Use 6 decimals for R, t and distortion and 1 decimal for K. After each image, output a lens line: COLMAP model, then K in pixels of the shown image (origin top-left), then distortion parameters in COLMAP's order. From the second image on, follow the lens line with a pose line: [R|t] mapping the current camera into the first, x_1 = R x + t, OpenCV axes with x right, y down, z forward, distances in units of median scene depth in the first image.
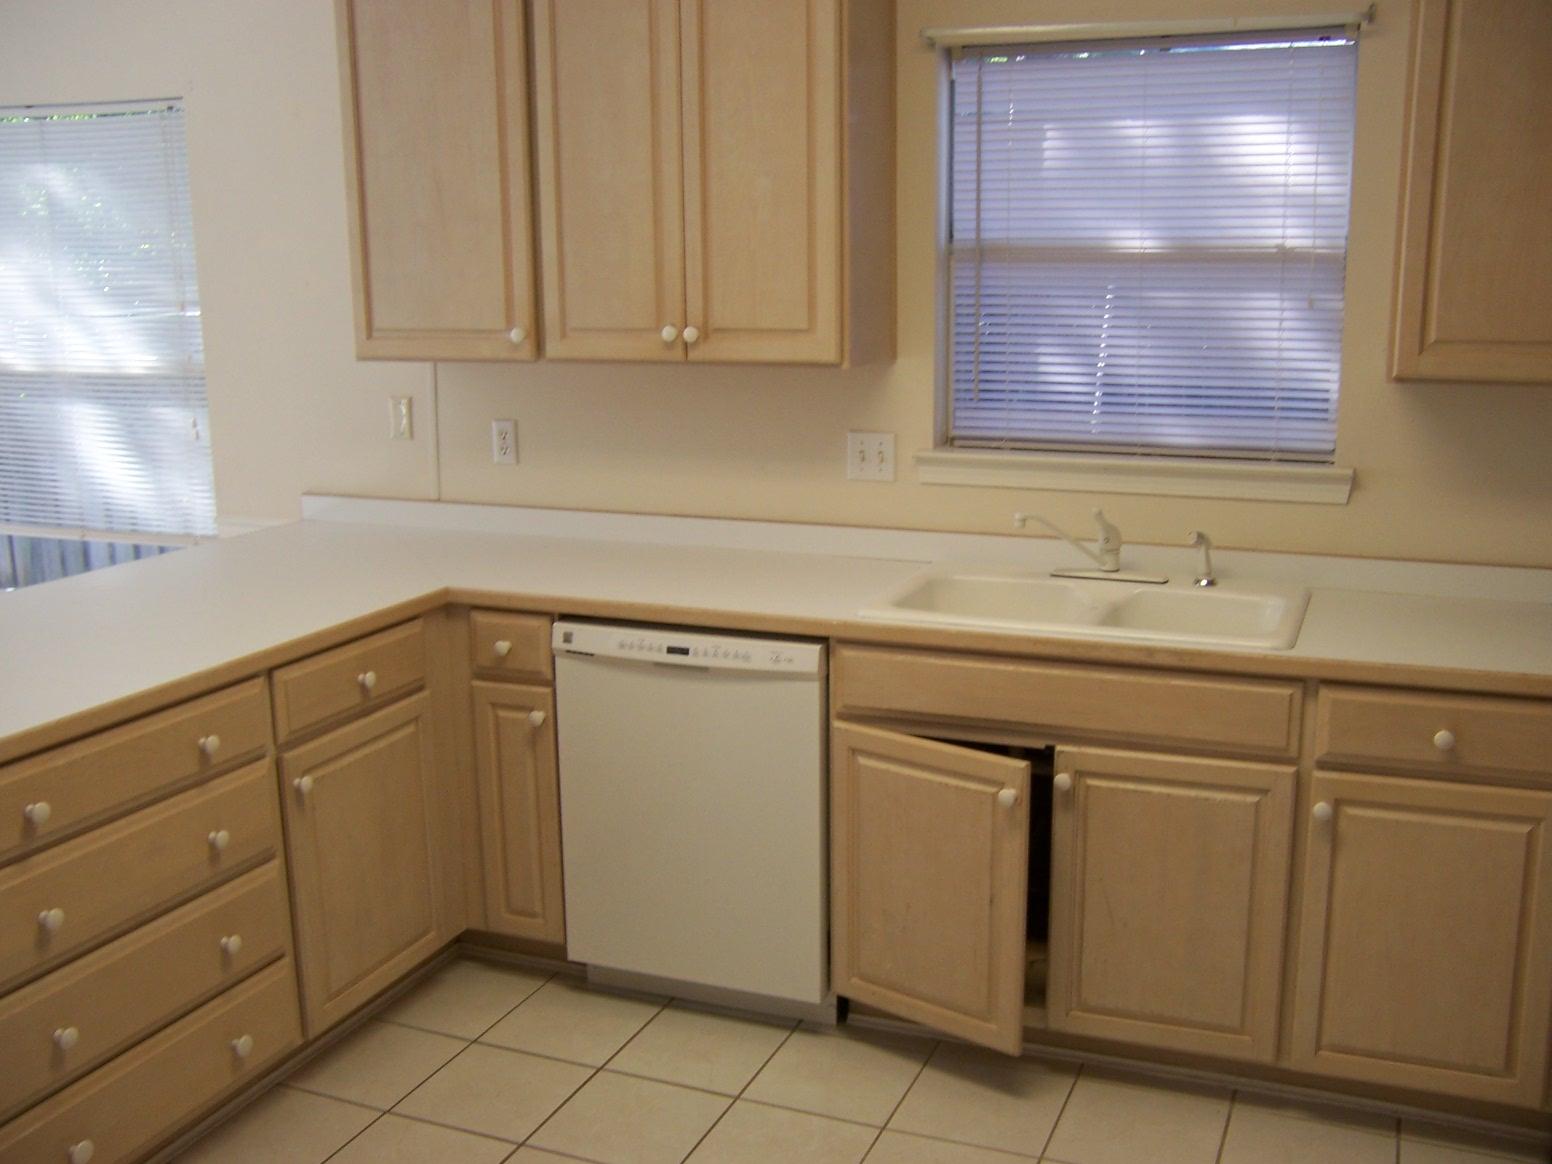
lens RADIAL K [[1519.7, 0, 776.0], [0, 1519.7, 582.0], [0, 0, 1]] dist [-0.107455, 0.036957]
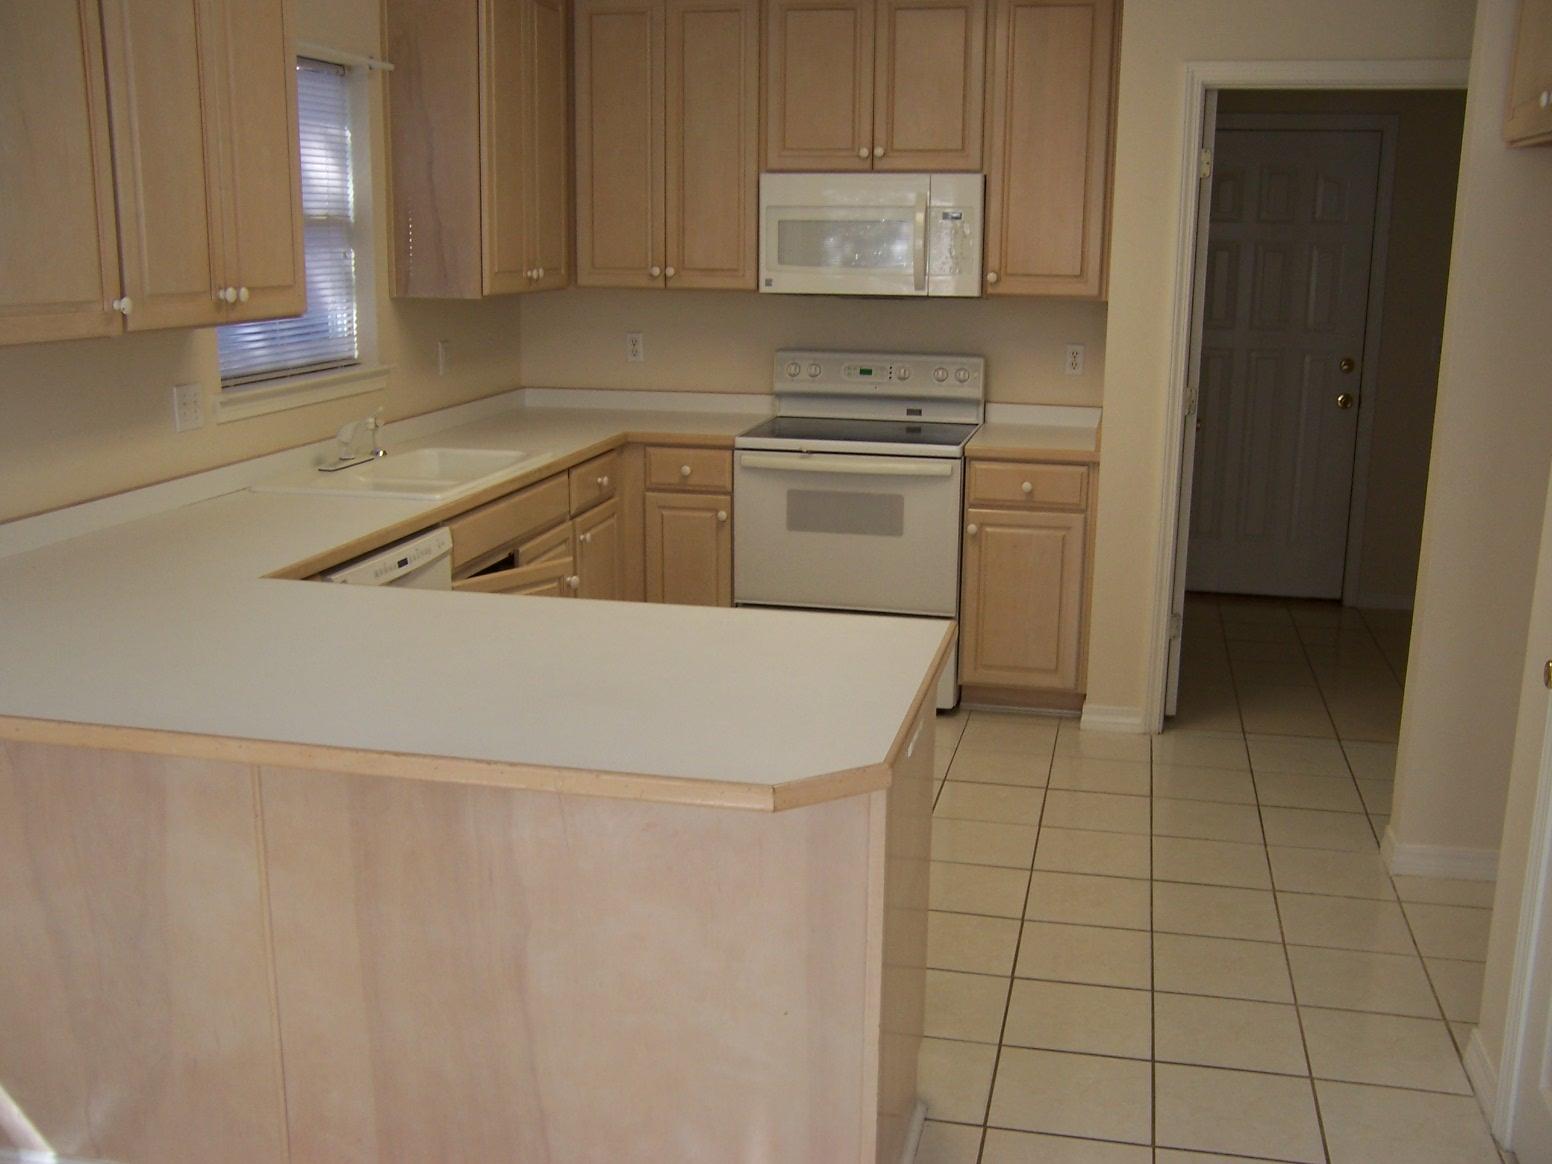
lens RADIAL K [[1519.7, 0, 776.0], [0, 1519.7, 582.0], [0, 0, 1]] dist [-0.107455, 0.036957]
pose [[-0.150391, -0.216811, 0.964560, -1.067673], [0.192332, 0.950599, 0.243660, -0.145382], [-0.969738, 0.222160, -0.101261, 0.743698]]
